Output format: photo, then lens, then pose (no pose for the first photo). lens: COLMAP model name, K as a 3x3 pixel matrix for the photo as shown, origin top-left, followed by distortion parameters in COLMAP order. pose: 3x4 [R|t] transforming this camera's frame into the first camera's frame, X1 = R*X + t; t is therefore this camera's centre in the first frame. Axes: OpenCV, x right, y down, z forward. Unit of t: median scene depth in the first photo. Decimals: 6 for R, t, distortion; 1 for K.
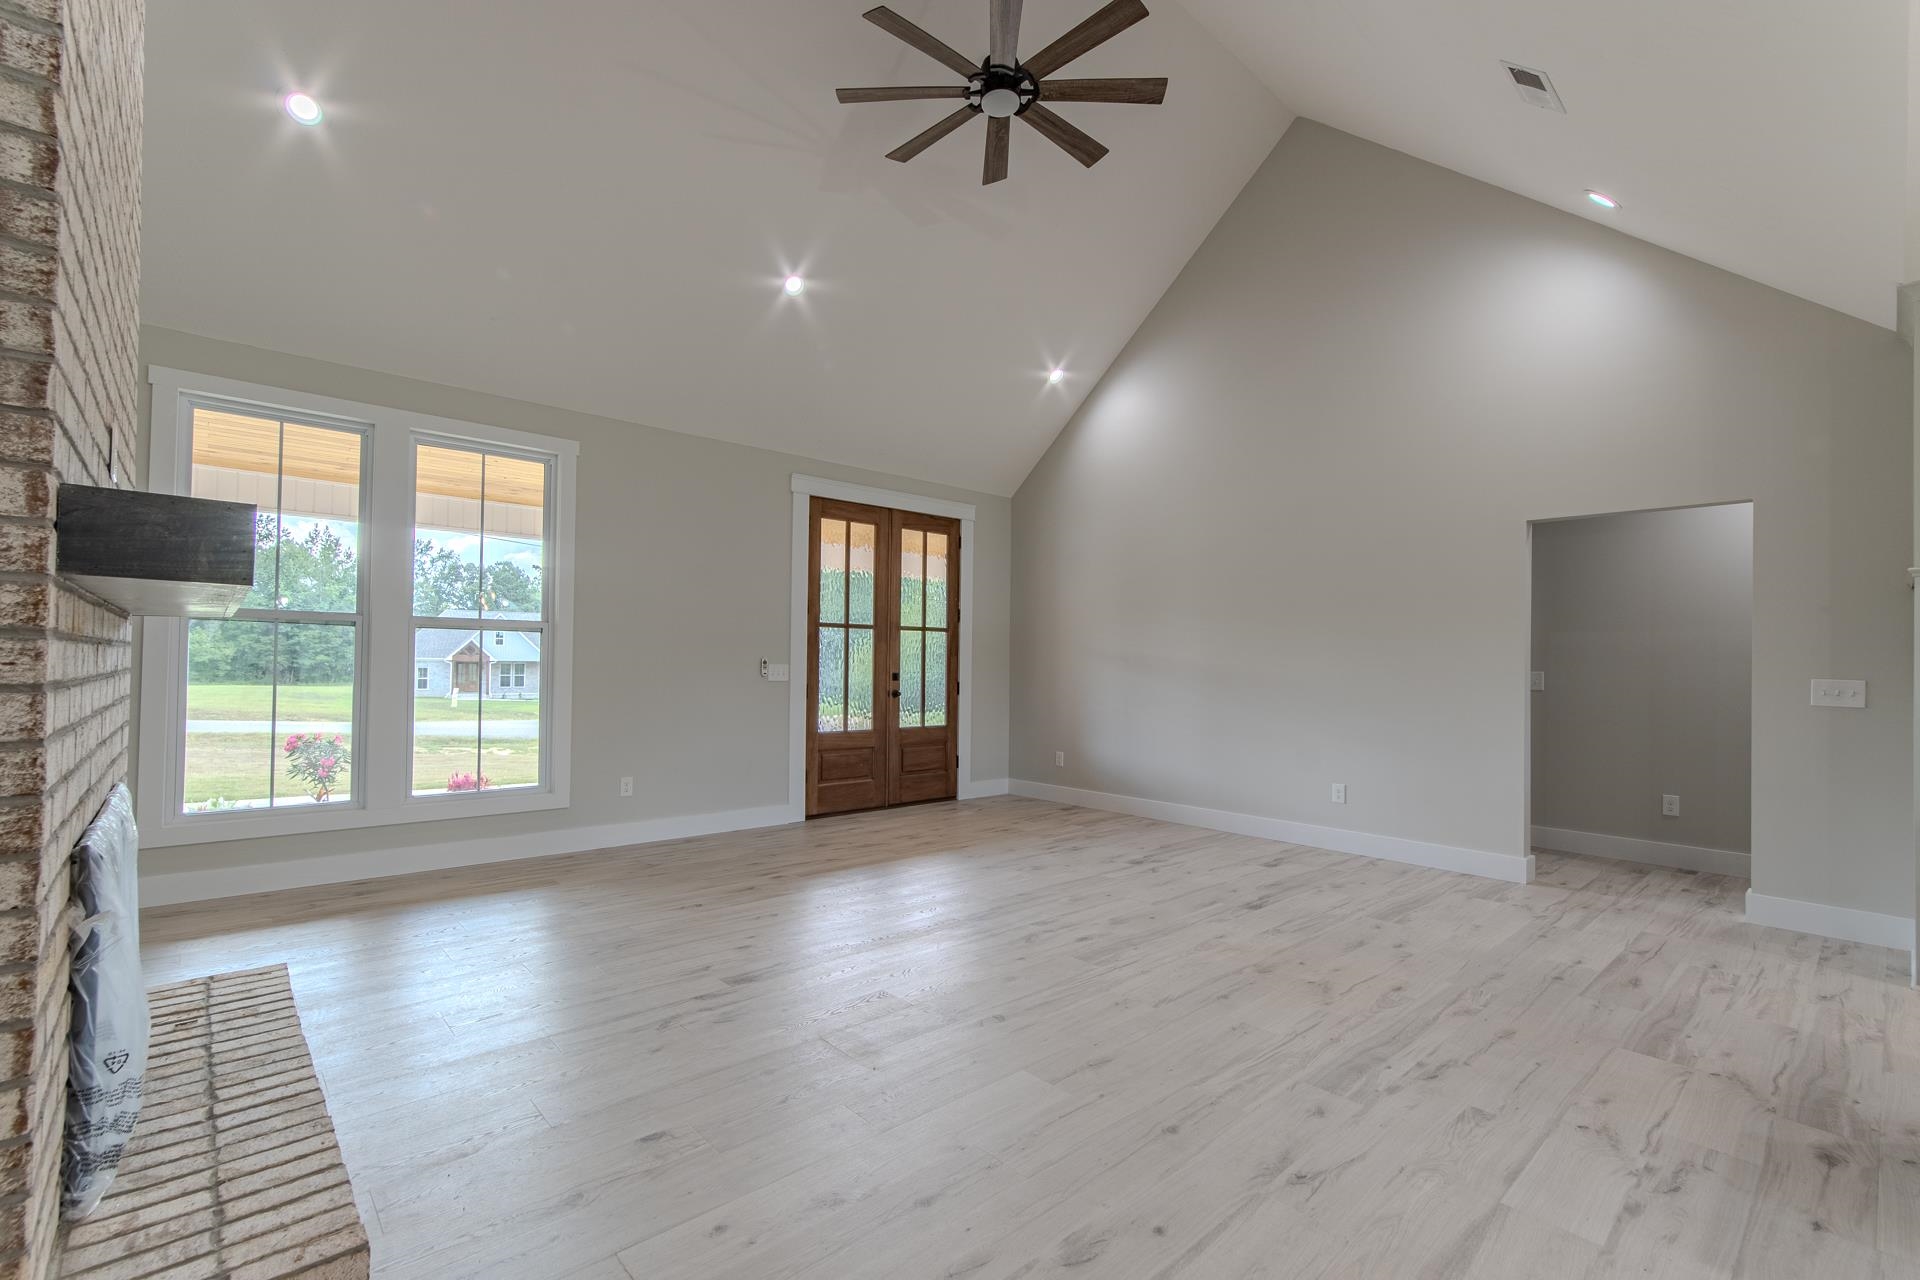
lens RADIAL K [[841.5, 0, 945.6], [0, 841.5, 654.2], [0, 0, 1]] dist [-0.001220, 0.002116]
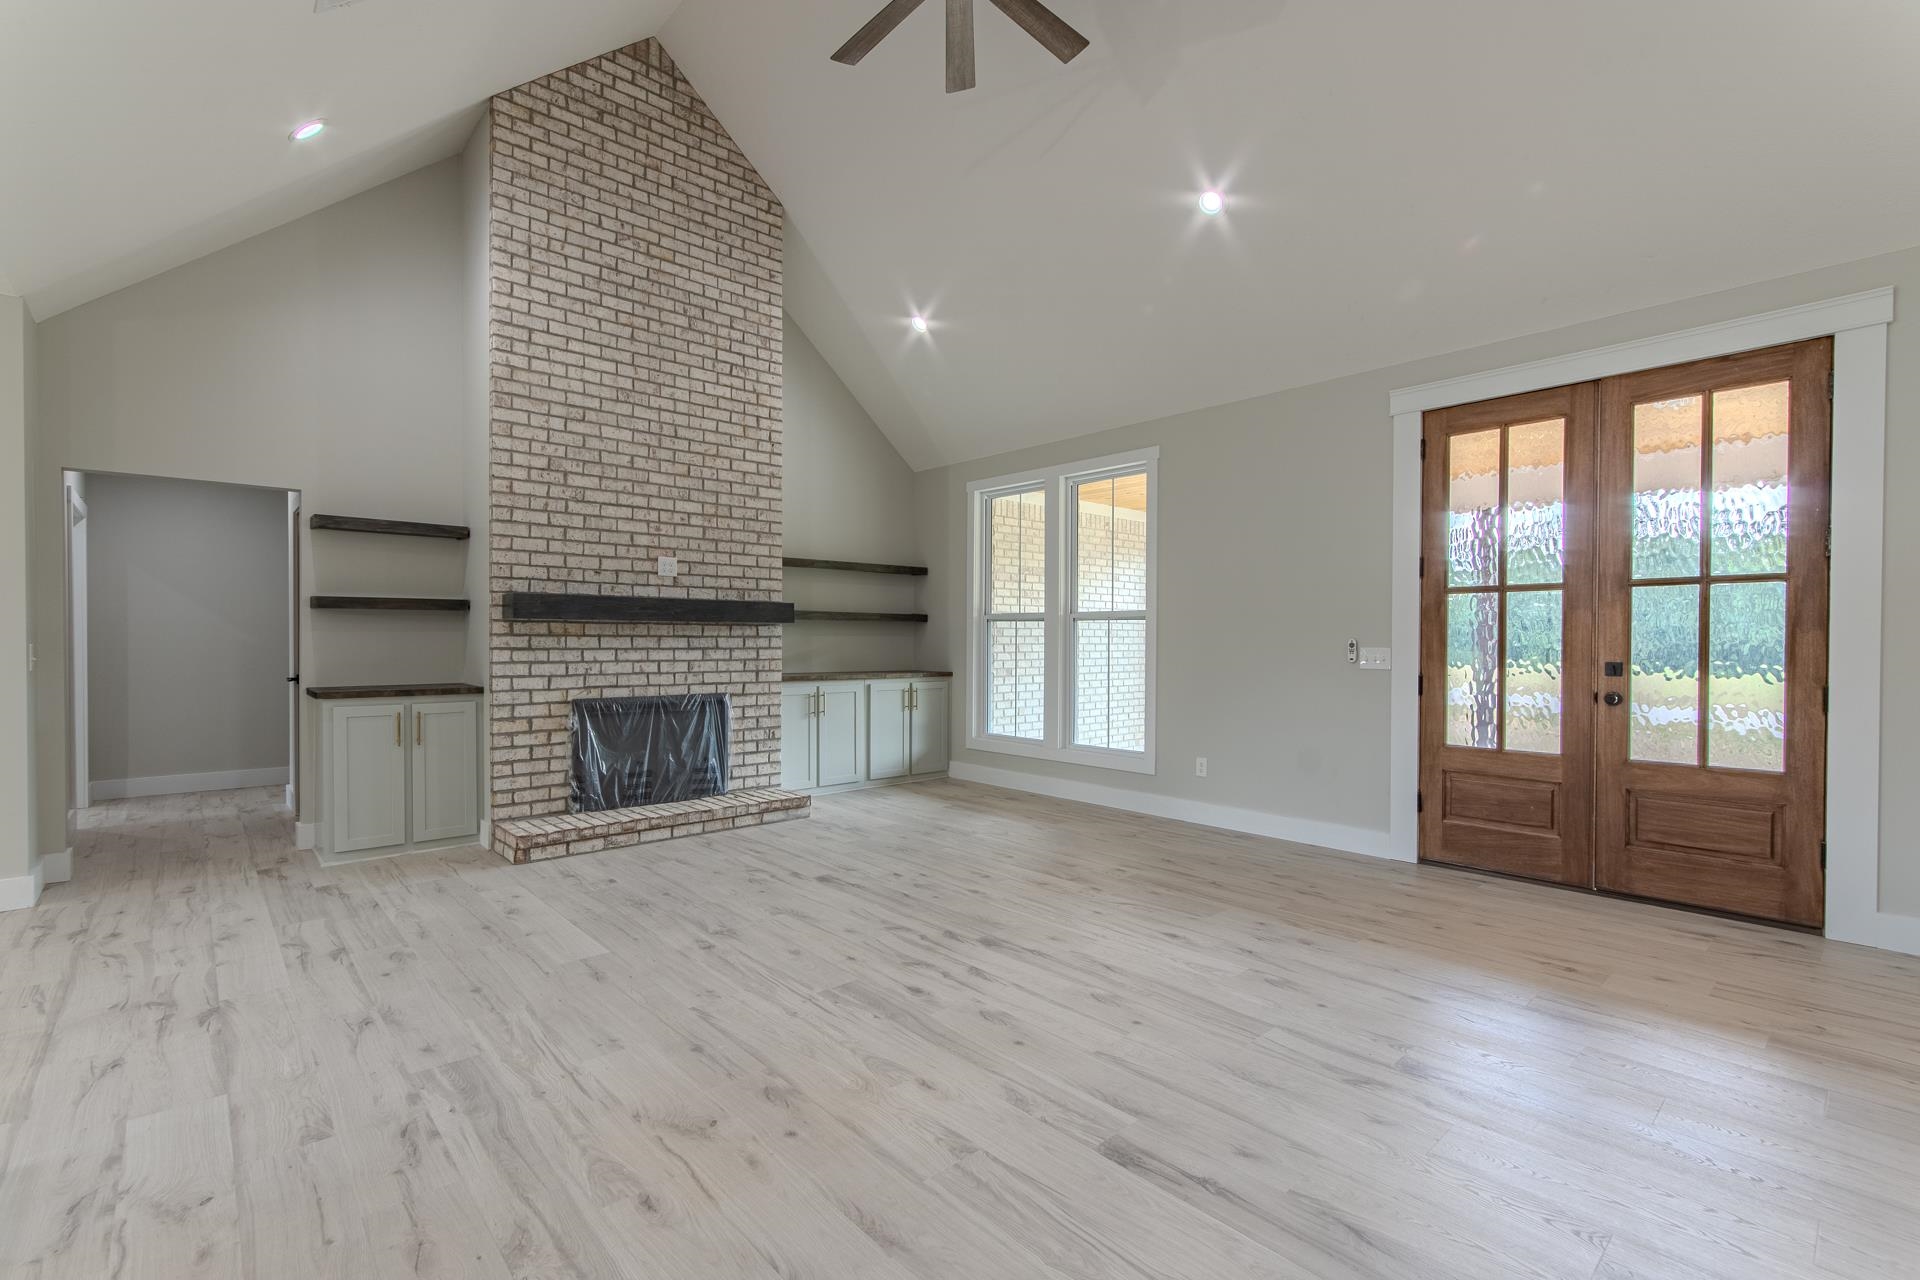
lens RADIAL K [[841.5, 0, 961.3], [0, 841.5, 654.0], [0, 0, 1]] dist [-0.001220, 0.002116]
pose [[0.019218, 0.003768, -0.999808, 0.816445], [0.006191, 0.999973, 0.003887, 0.018521], [0.999796, -0.006264, 0.019194, 0.885568]]
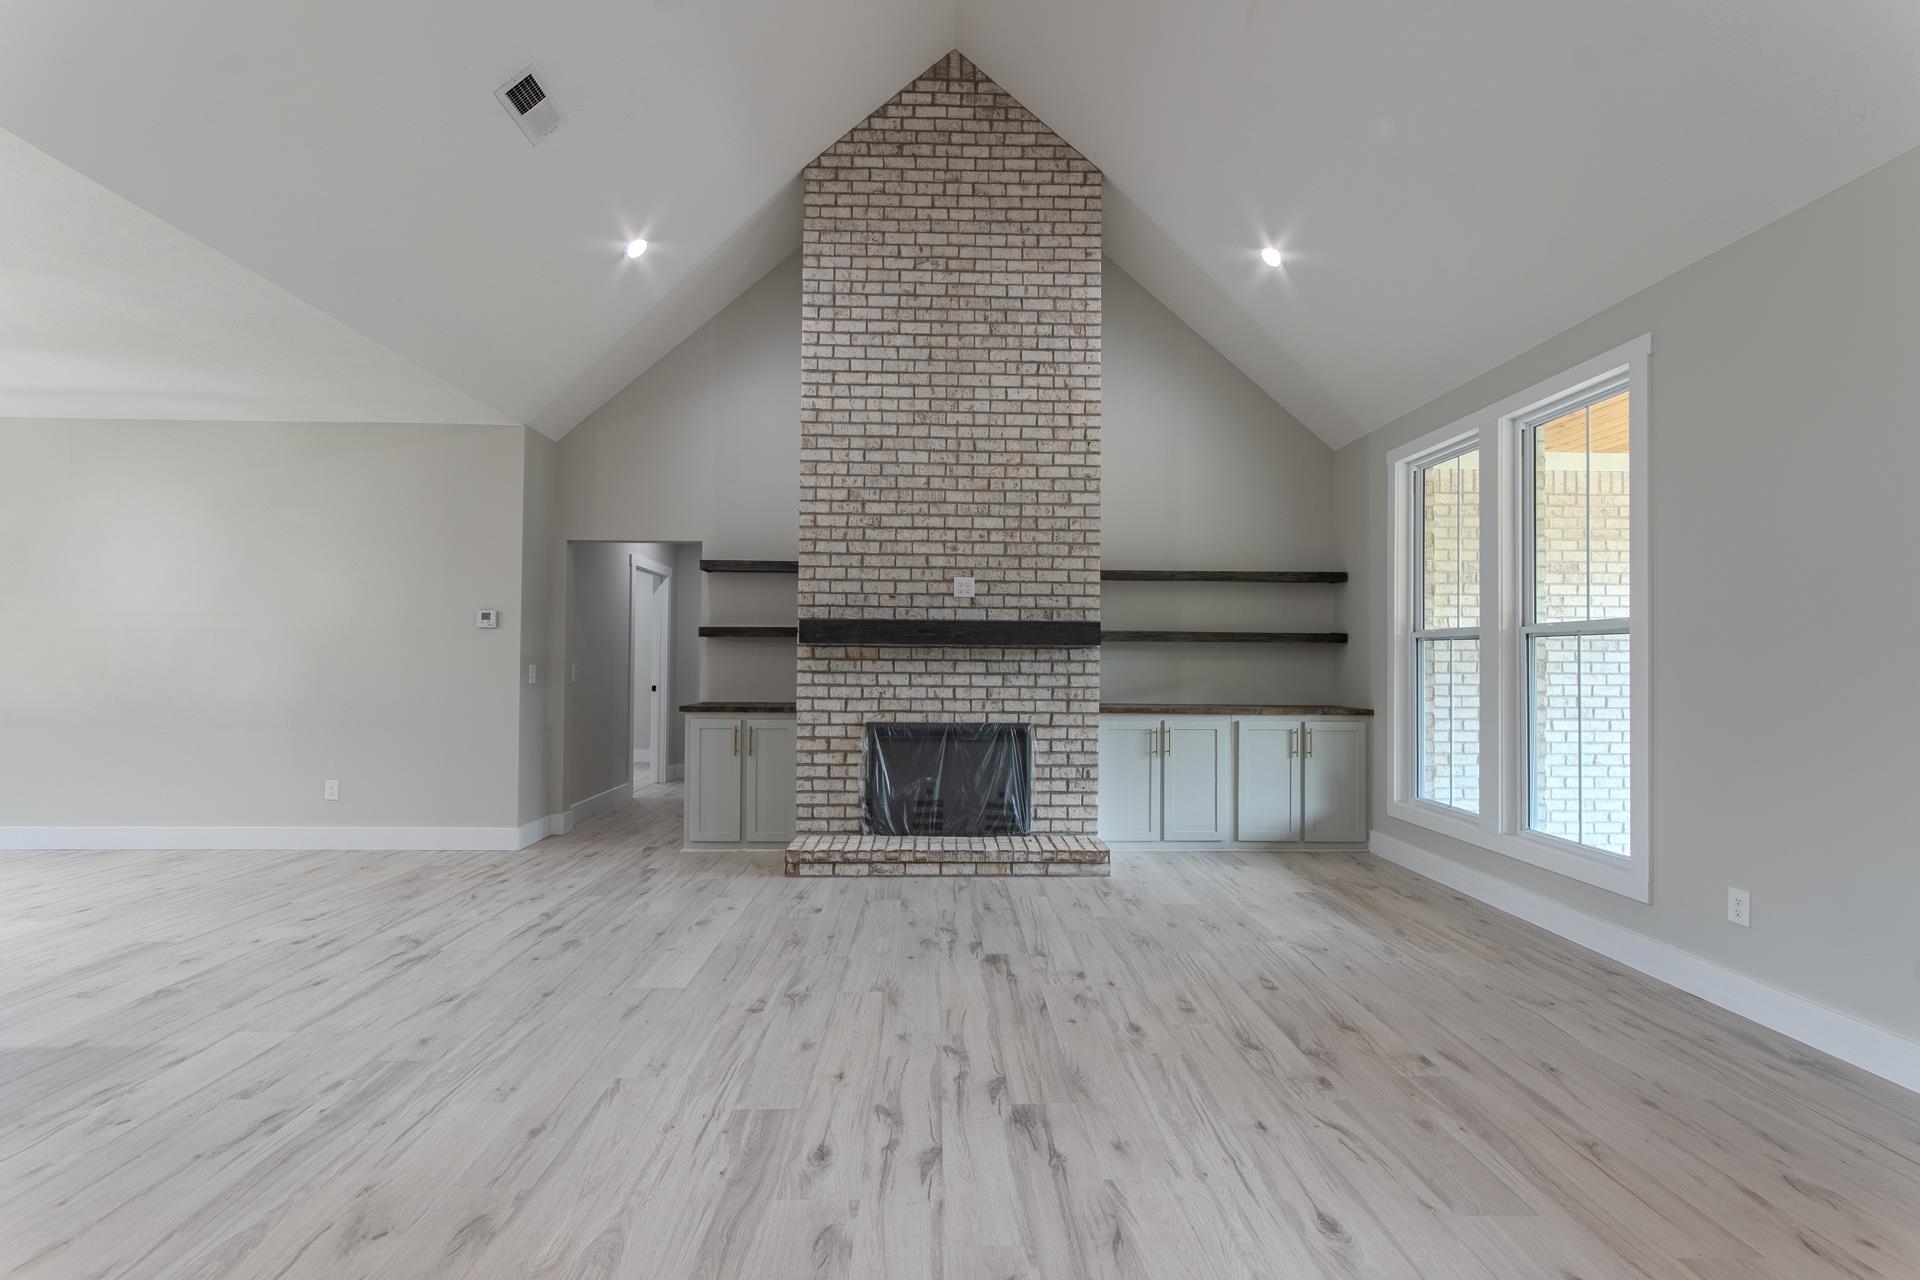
lens RADIAL K [[841.5, 0, 961.1], [0, 841.5, 650.6], [0, 0, 1]] dist [-0.001220, 0.002116]
pose [[-0.635809, -0.029531, -0.771281, 0.470737], [-0.009230, 0.999487, -0.030659, 0.016664], [0.771791, -0.012374, -0.635756, 1.232738]]
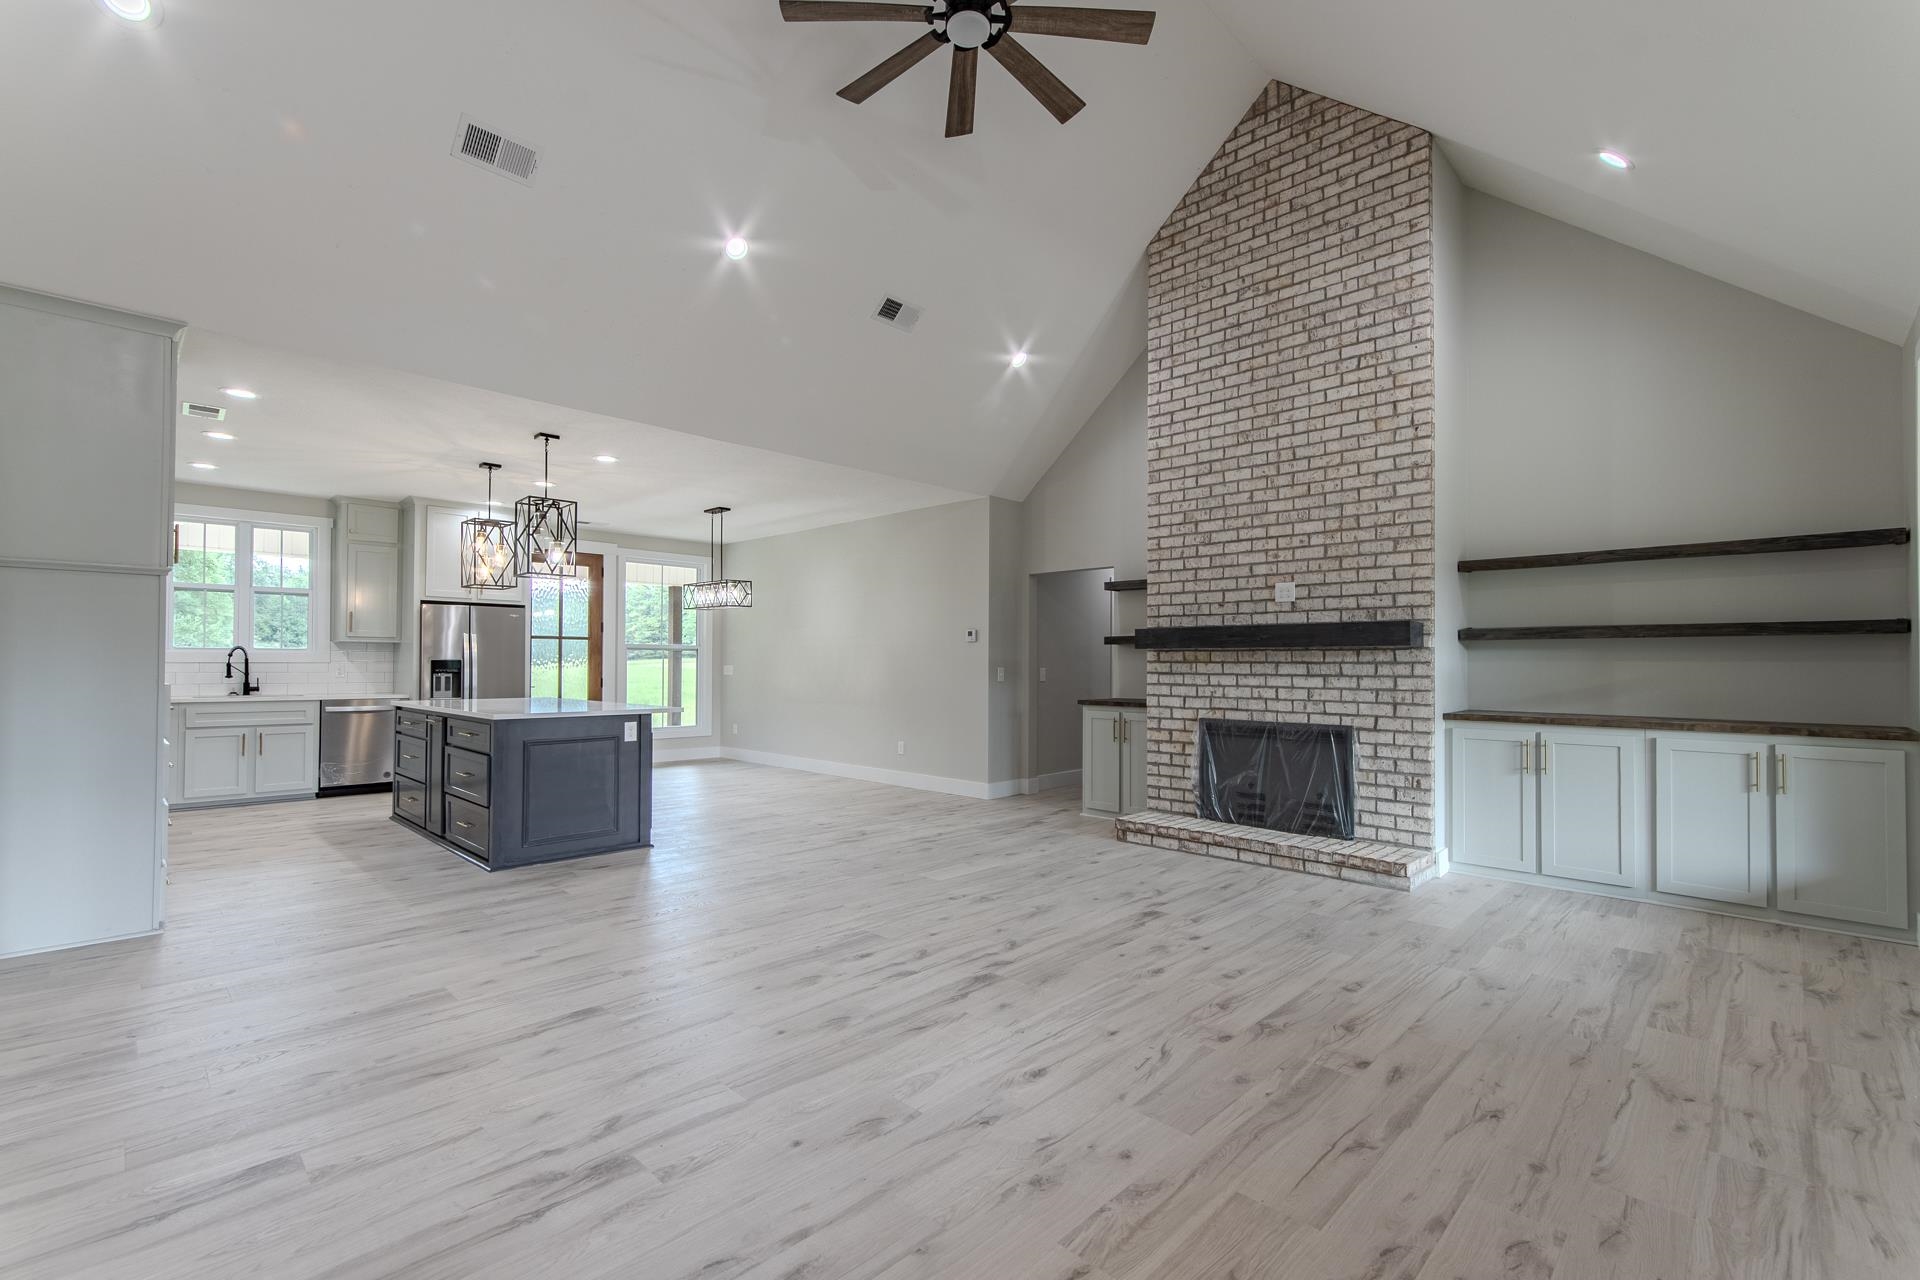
lens RADIAL K [[841.5, 0, 960.3], [0, 841.5, 656.6], [0, 0, 1]] dist [-0.001220, 0.002116]
pose [[-0.996679, -0.018588, -0.079280, 0.118808], [-0.017130, 0.999672, -0.019035, 0.017140], [0.079608, -0.017614, -0.996671, 1.681350]]
